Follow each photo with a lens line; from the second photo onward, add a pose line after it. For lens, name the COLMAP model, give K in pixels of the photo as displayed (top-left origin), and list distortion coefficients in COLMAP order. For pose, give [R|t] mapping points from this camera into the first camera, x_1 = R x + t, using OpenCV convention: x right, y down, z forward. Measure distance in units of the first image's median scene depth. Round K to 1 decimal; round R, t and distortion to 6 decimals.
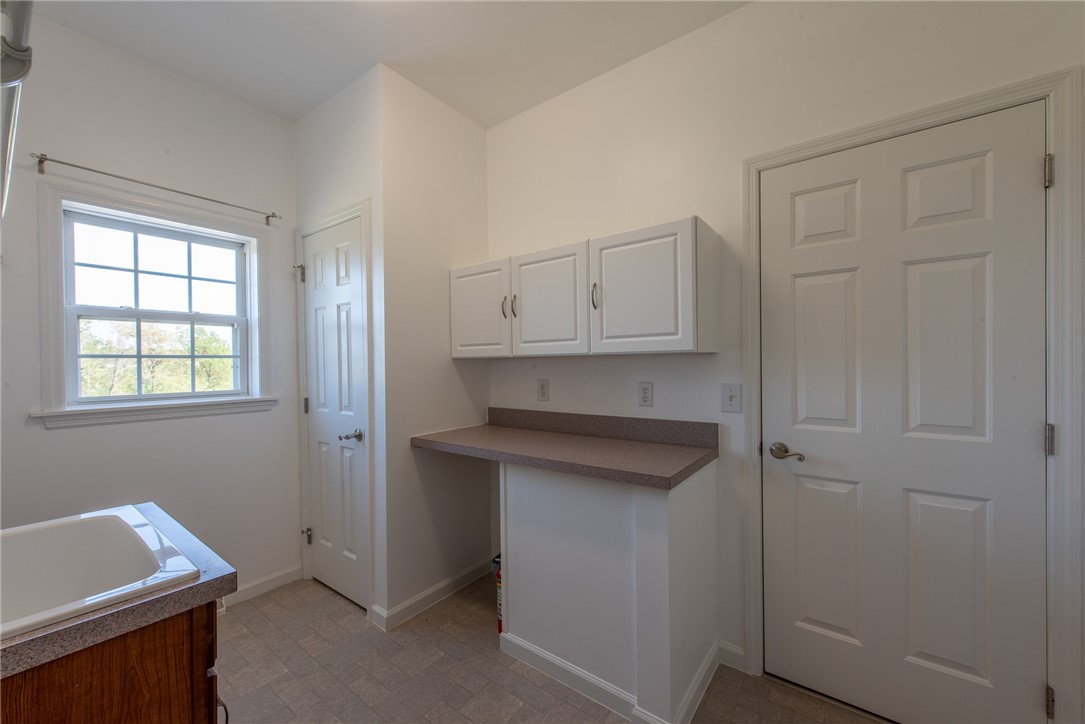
lens RADIAL K [[421.7, 0, 544.2], [0, 421.7, 365.8], [0, 0, 1]] dist [0.016982, -0.005265]
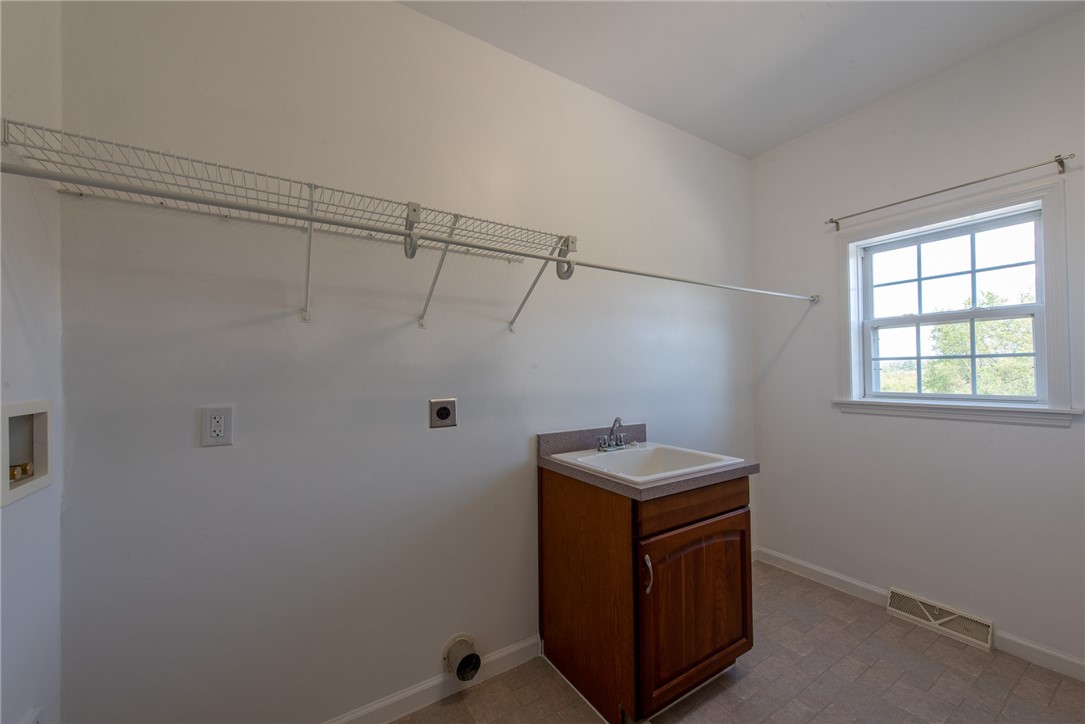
lens RADIAL K [[421.7, 0, 544.2], [0, 421.7, 365.8], [0, 0, 1]] dist [0.016982, -0.005265]
pose [[-0.347227, -0.002611, -0.937777, 0.393327], [0.009437, 0.999936, -0.006278, -0.004295], [0.937734, -0.011030, -0.347180, 0.474545]]
